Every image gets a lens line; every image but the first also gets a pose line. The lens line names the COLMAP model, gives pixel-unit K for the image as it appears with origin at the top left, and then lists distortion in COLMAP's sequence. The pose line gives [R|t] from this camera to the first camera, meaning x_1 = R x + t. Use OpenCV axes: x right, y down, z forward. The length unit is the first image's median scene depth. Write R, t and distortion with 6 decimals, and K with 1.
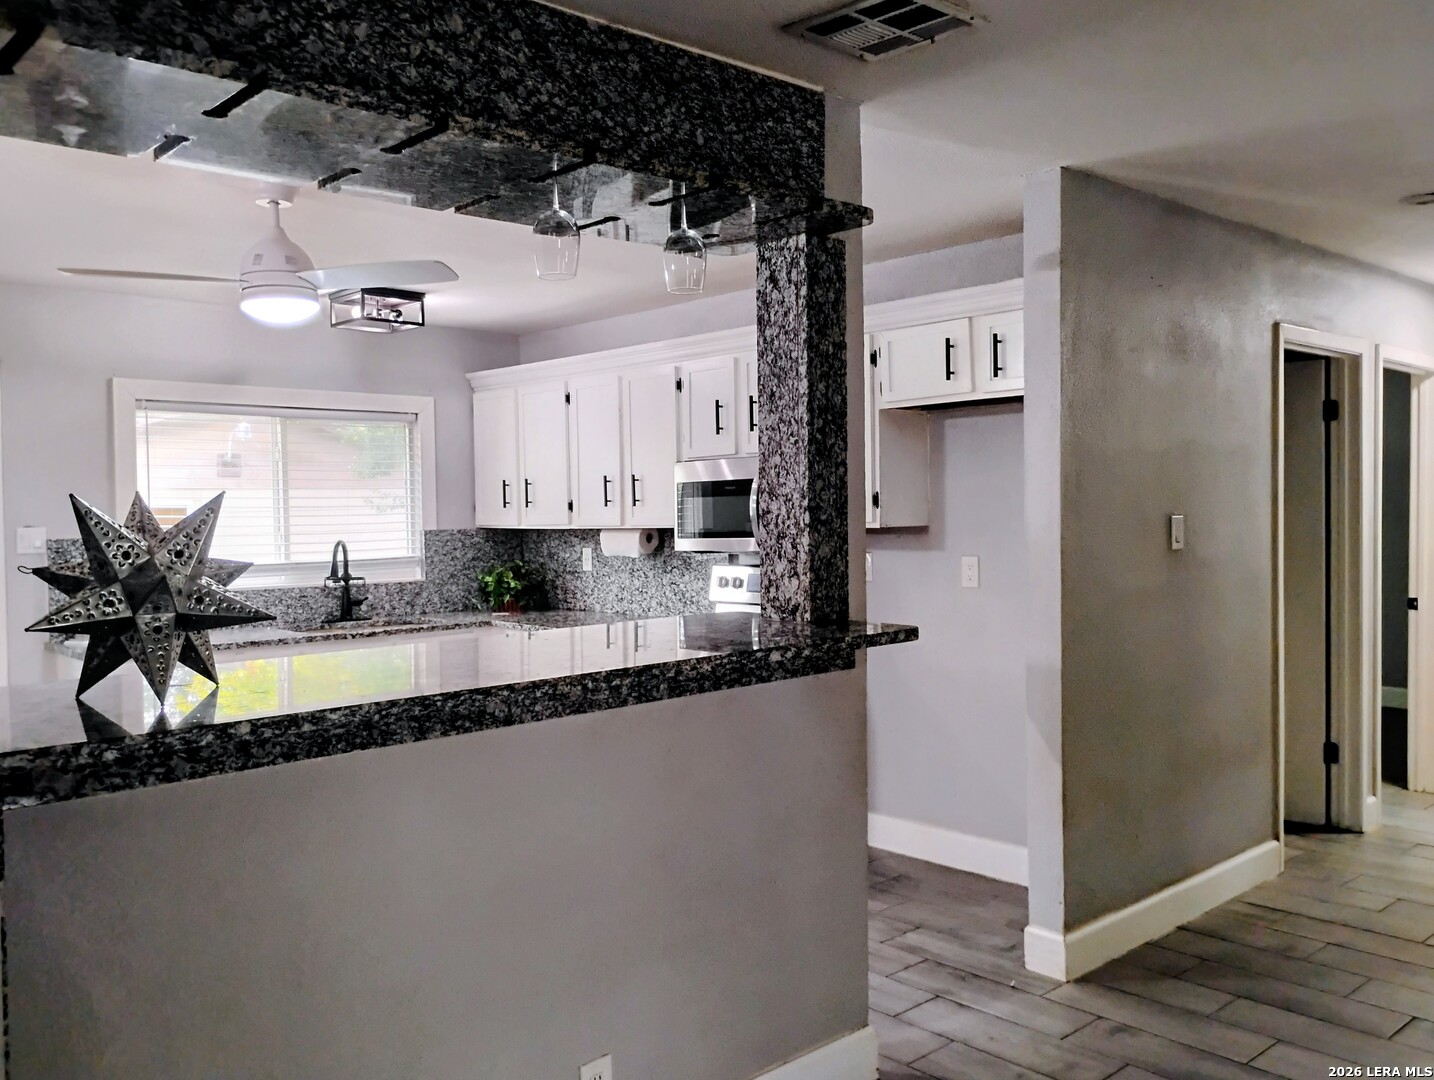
lens RADIAL K [[1196.7, 0, 717.0], [0, 1196.7, 540.0], [0, 0, 1]] dist [0.047989, -0.044802]
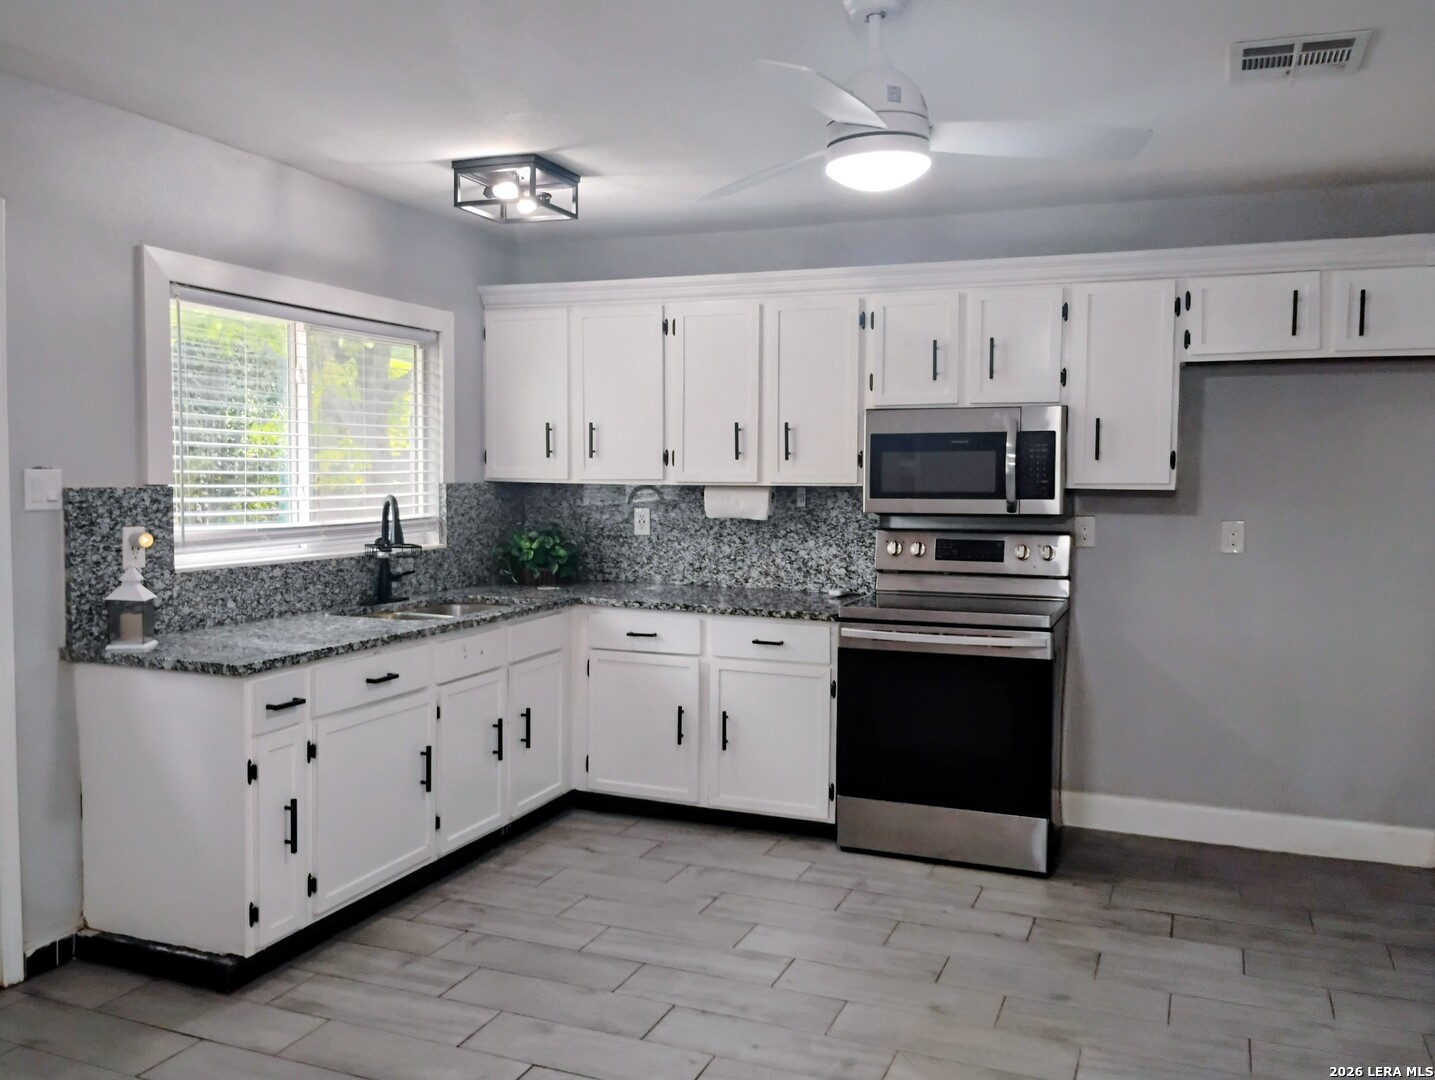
lens RADIAL K [[1197.5, 0, 717.5], [0, 1197.5, 540.0], [0, 0, 1]] dist [0.047989, -0.044802]
pose [[0.902450, -0.002969, 0.430784, -0.441139], [-0.011409, 0.999461, 0.030790, 0.002827], [-0.430644, -0.032702, 0.901929, 0.230110]]
